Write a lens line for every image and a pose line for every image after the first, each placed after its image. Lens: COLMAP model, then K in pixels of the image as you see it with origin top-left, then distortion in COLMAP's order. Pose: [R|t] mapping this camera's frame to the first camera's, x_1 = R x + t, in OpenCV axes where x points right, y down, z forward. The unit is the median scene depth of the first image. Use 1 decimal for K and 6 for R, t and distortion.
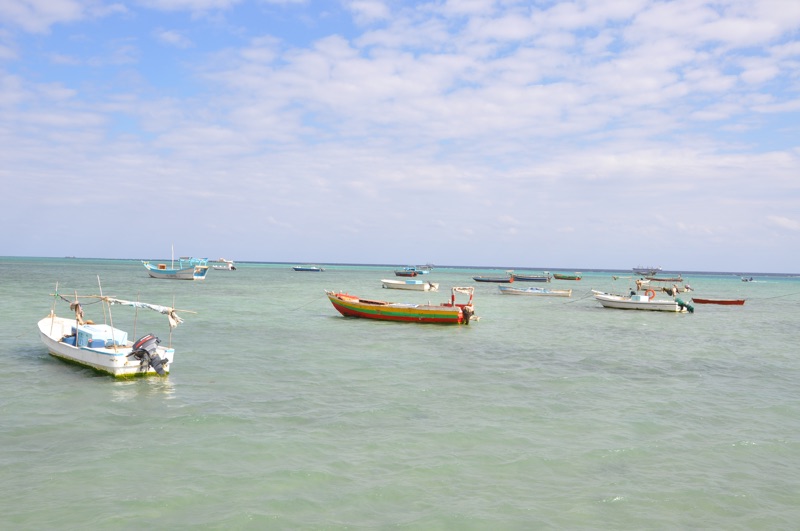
lens RADIAL K [[931.1, 0, 401.6], [0, 931.1, 264.9], [0, 0, 1]] dist [-0.011627, 0.000000]
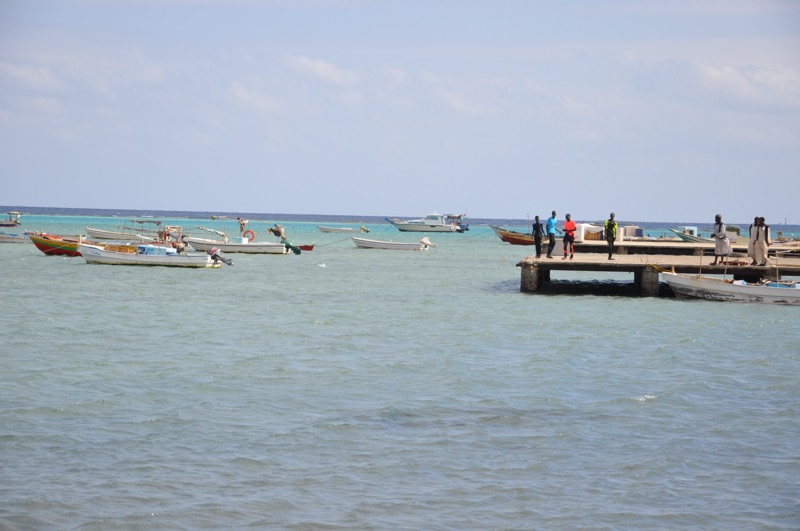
lens RADIAL K [[2547.4, 0, 400.5], [0, 2547.4, 261.7], [0, 0, 1]] dist [1.529476, 0.000000]
pose [[0.854021, -0.010922, 0.520124, -0.912737], [-0.003932, 0.999616, 0.027447, -0.013550], [-0.520224, -0.025486, 0.853650, -1.235784]]
